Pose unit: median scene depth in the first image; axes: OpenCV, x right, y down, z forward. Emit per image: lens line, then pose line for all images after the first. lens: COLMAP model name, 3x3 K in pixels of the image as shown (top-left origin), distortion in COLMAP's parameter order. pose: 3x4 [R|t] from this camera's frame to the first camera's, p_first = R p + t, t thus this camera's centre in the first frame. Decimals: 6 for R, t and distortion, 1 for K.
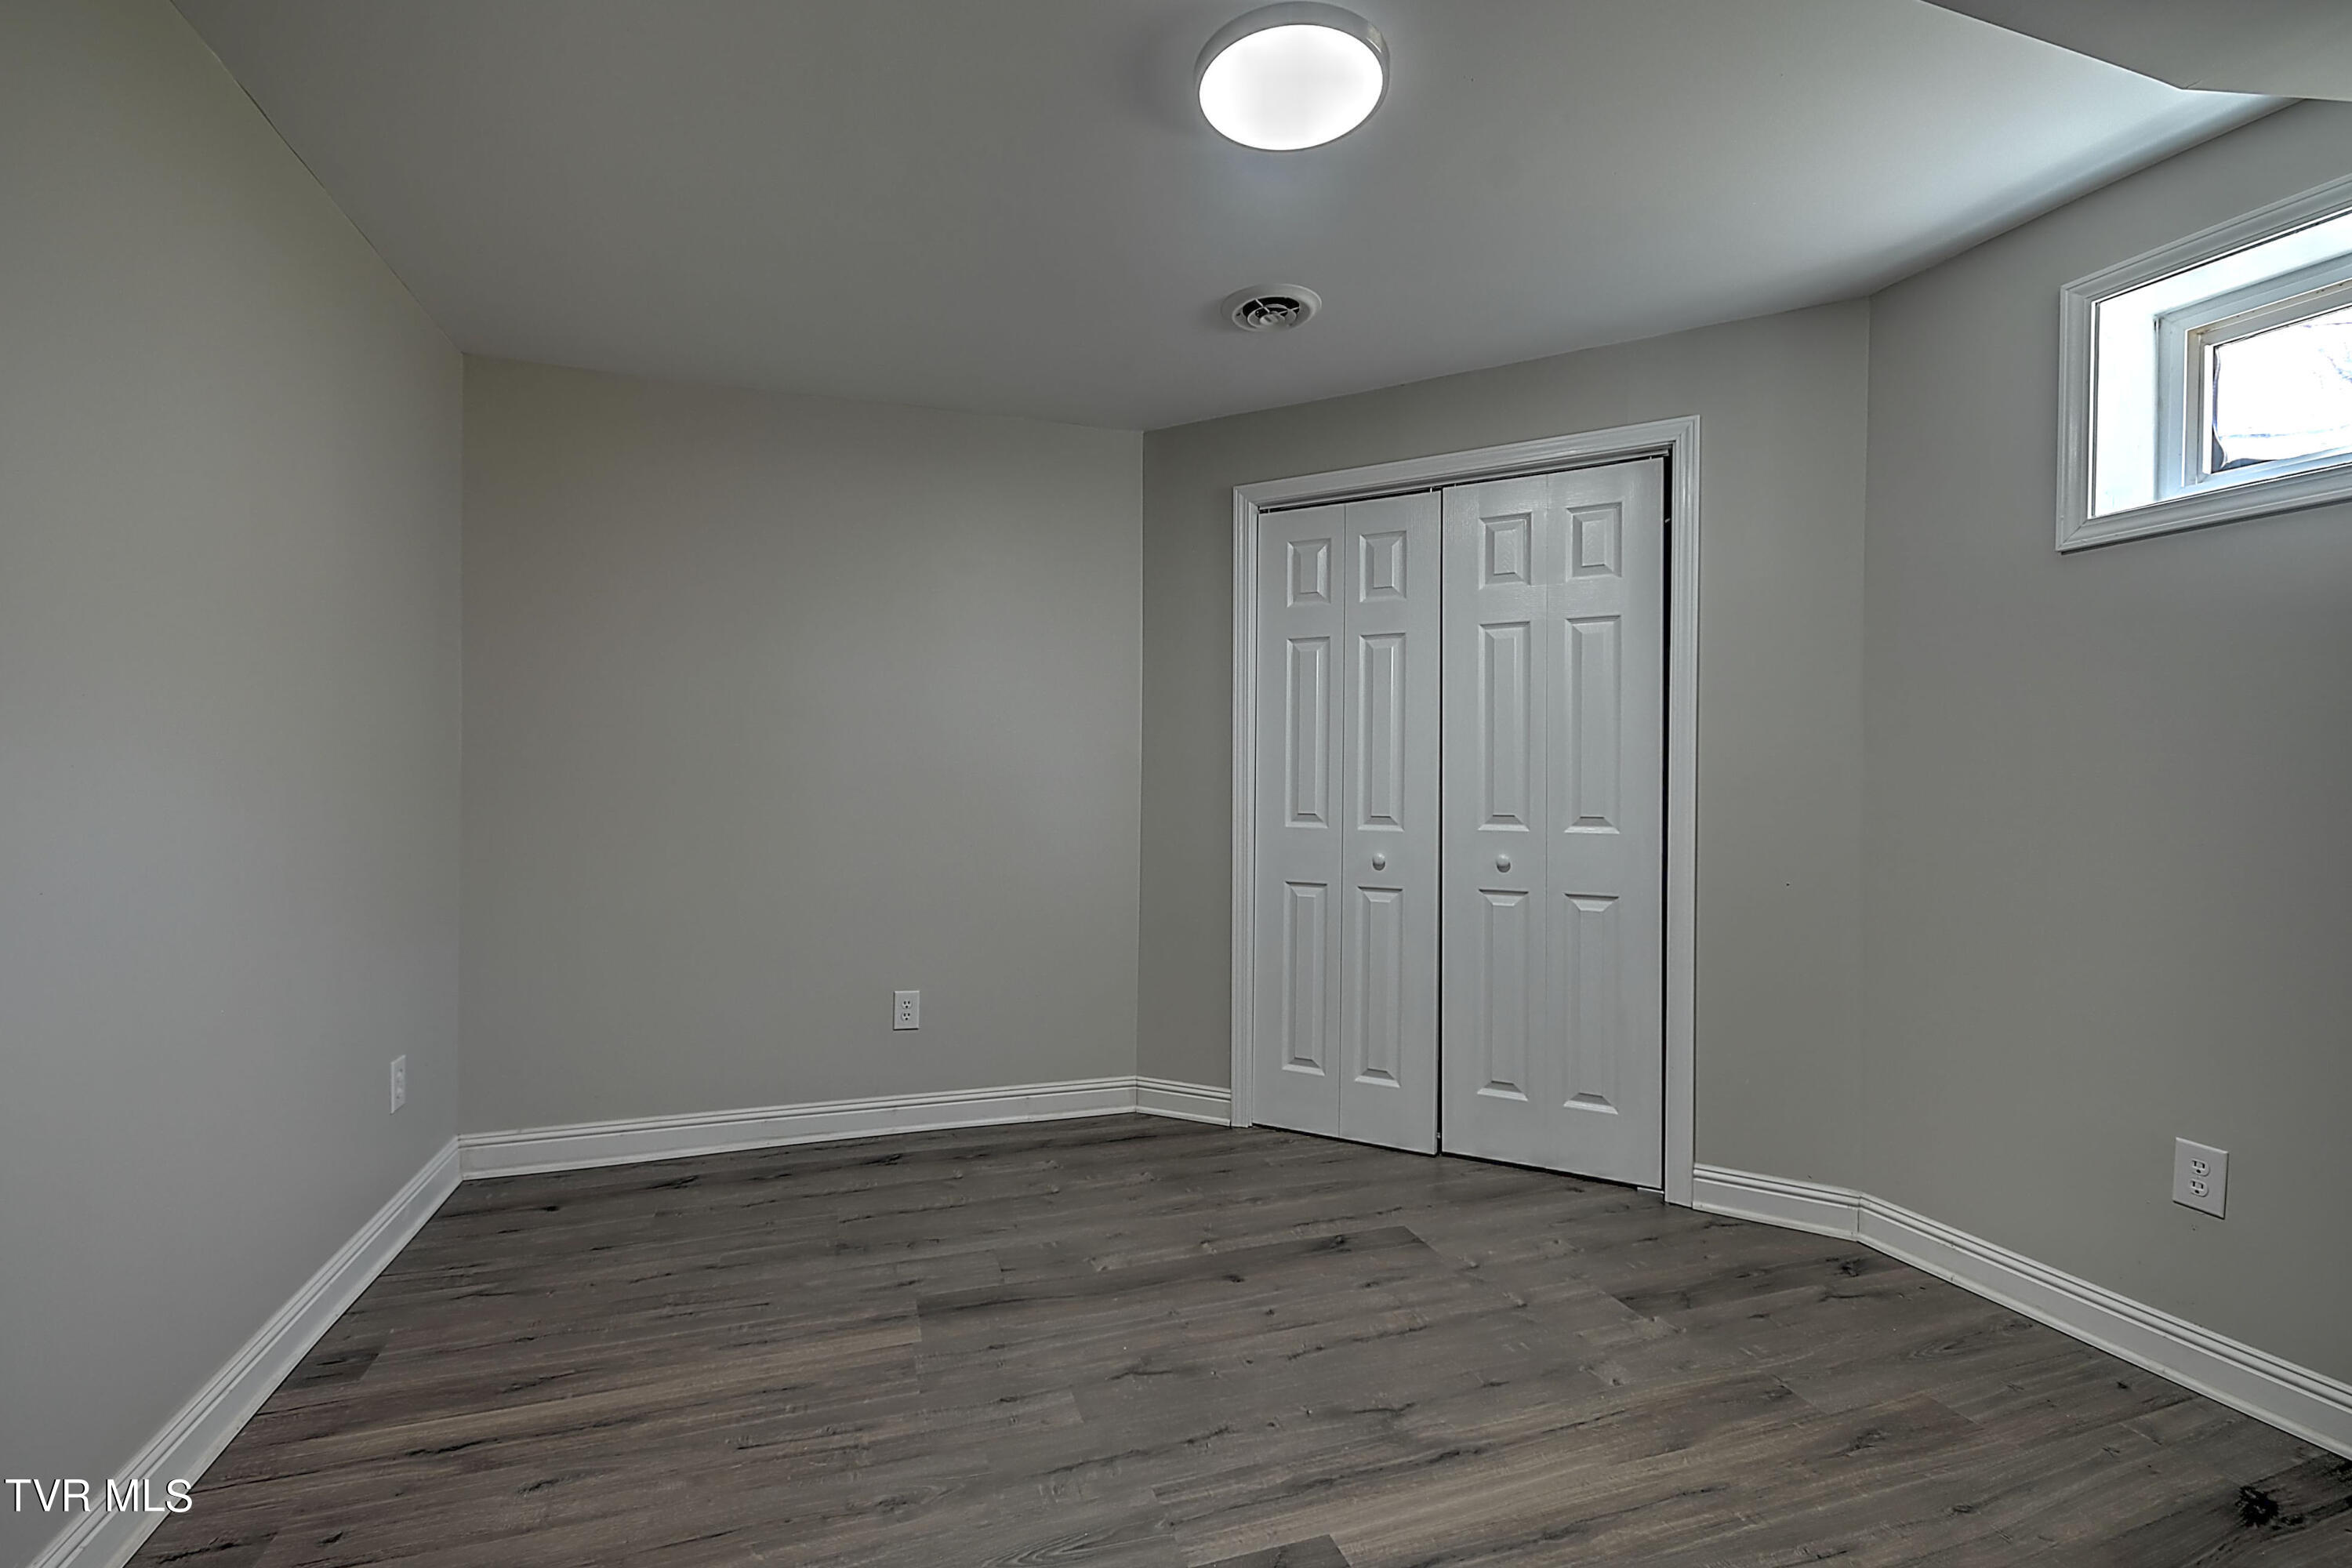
lens RADIAL K [[1029.3, 0, 1161.8], [0, 1029.3, 804.1], [0, 0, 1]] dist [0.020505, -0.011852]
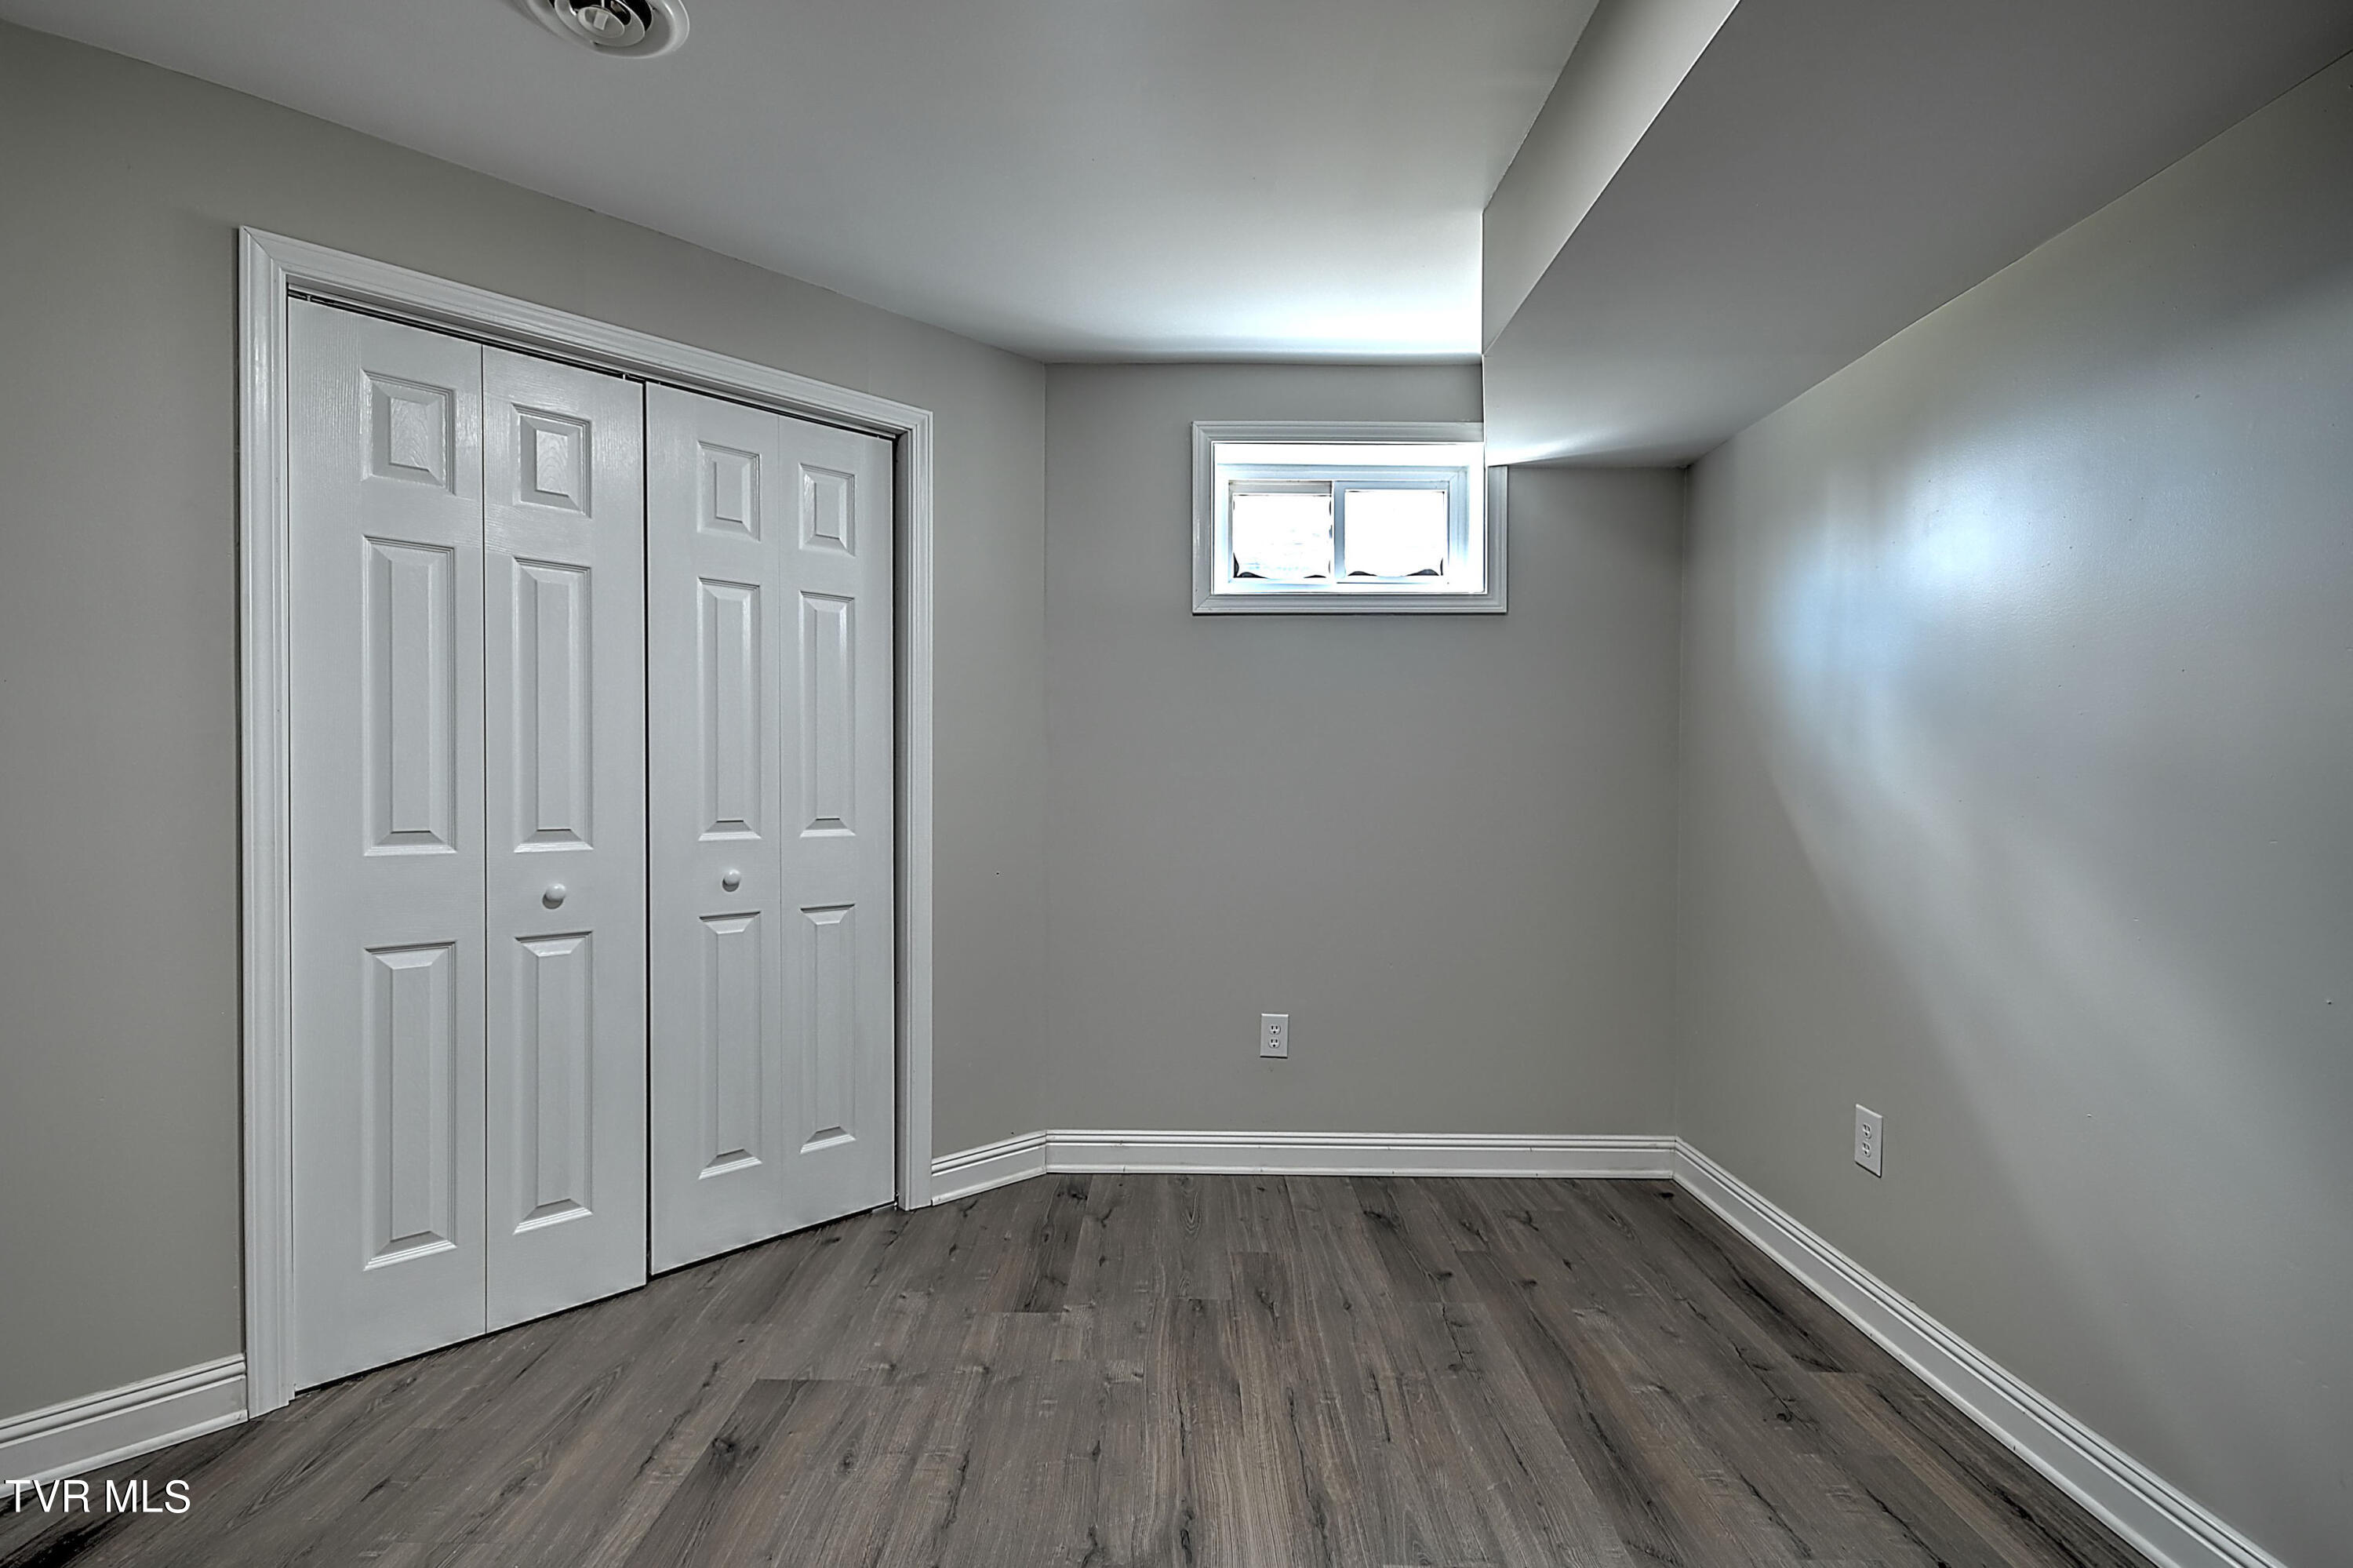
lens RADIAL K [[1029.8, 0, 1170.9], [0, 1029.8, 802.5], [0, 0, 1]] dist [0.020505, -0.011852]
pose [[0.321353, -0.021212, 0.946722, -0.340584], [0.019774, 0.999681, 0.015686, -0.009547], [-0.946753, 0.013679, 0.321670, 0.443081]]
